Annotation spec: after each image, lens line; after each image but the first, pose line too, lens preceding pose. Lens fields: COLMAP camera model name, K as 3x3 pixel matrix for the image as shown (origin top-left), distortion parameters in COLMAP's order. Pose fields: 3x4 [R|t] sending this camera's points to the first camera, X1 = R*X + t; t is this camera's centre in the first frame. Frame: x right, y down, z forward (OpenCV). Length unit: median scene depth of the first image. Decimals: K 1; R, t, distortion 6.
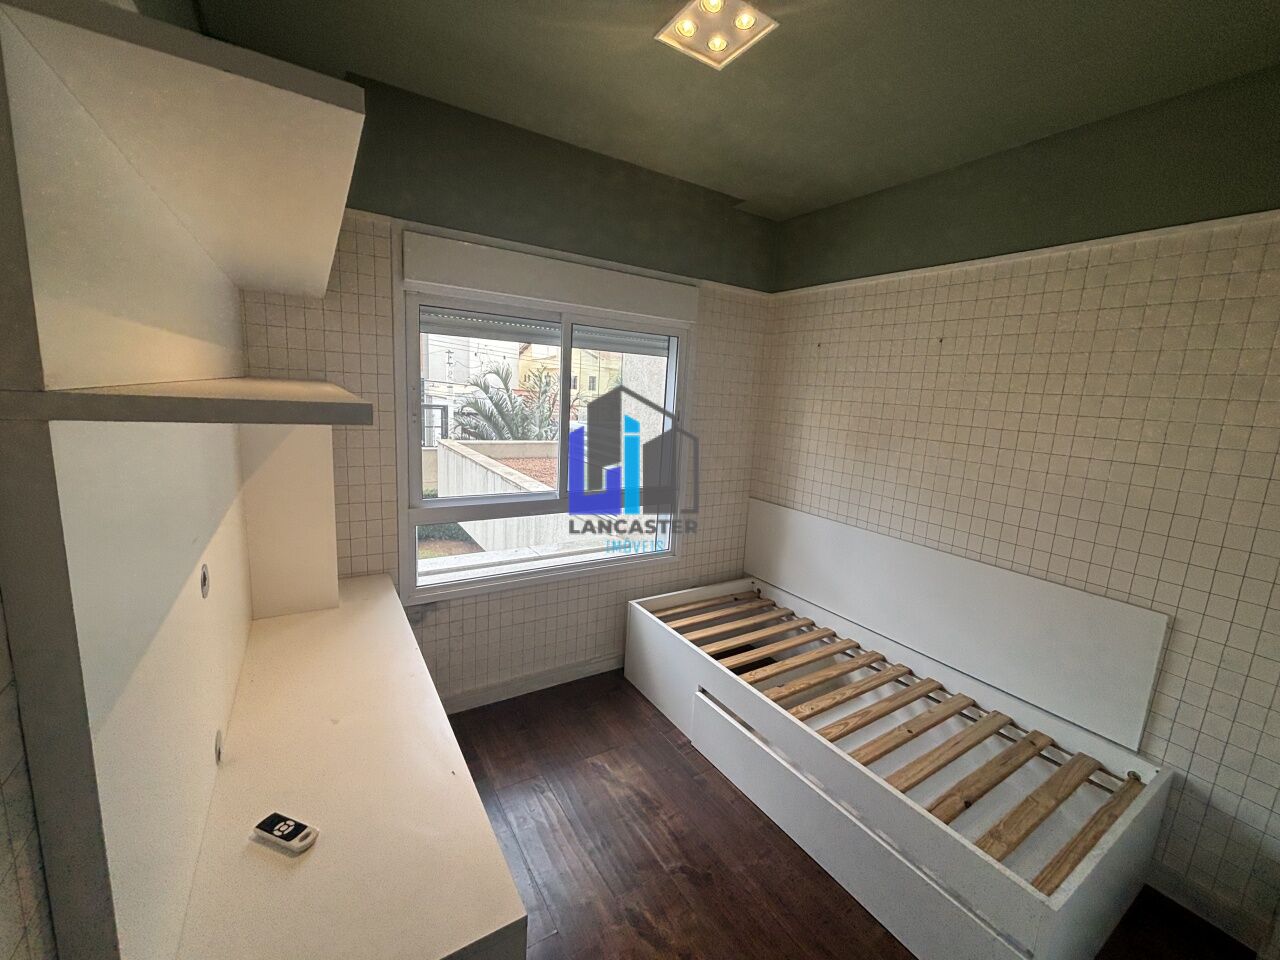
lens RADIAL K [[518.6, 0, 636.3], [0, 518.6, 488.4], [0, 0, 1]] dist [-0.004489, 0.000374]
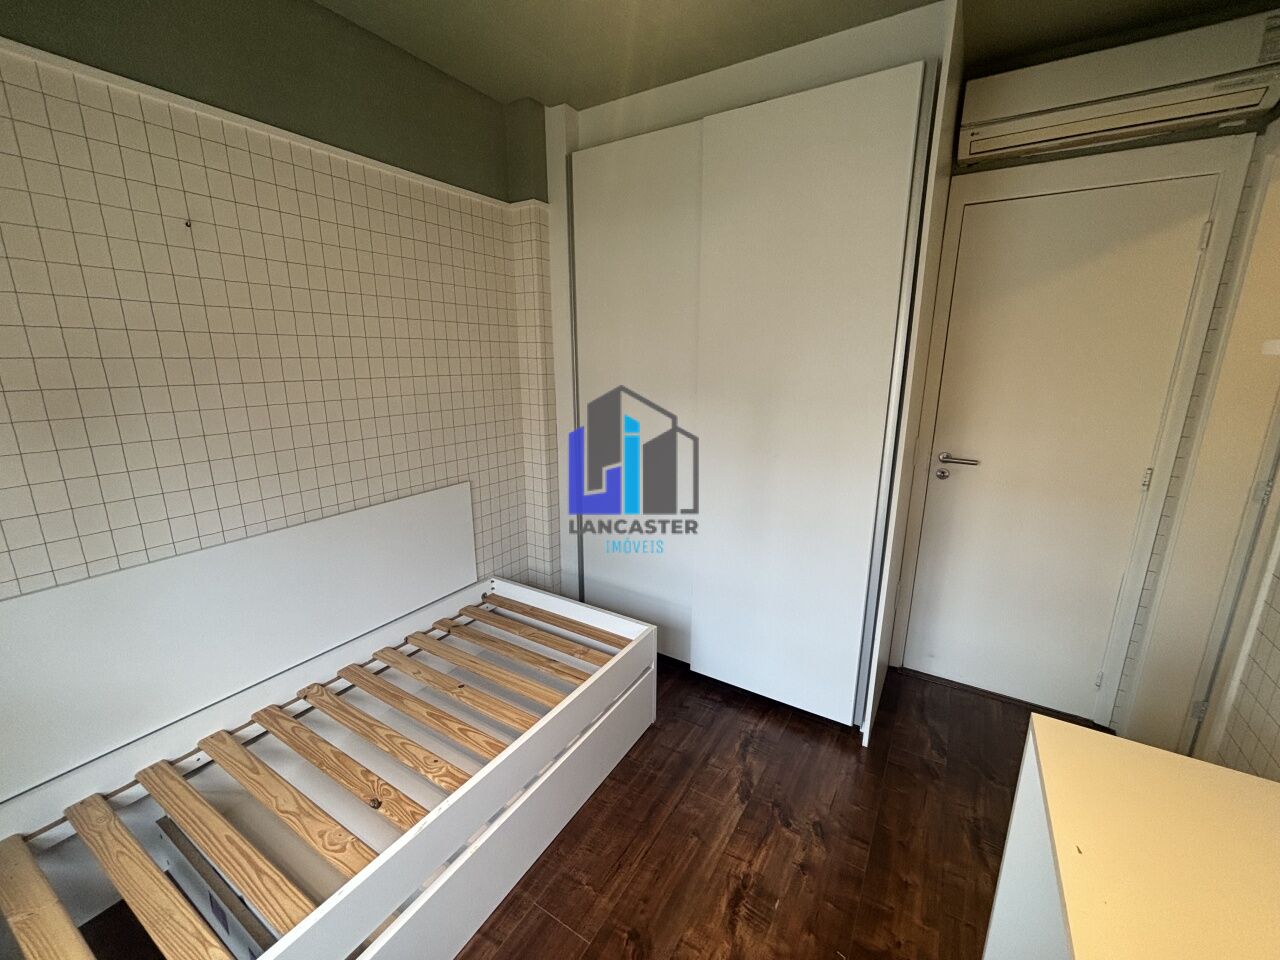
lens RADIAL K [[518.6, 0, 631.3], [0, 518.6, 468.4], [0, 0, 1]] dist [-0.004489, 0.000374]
pose [[-0.439745, -0.252559, 0.861881, -0.356277], [0.125335, 0.933000, 0.337346, -0.203282], [-0.889335, 0.256370, -0.378627, 1.145533]]
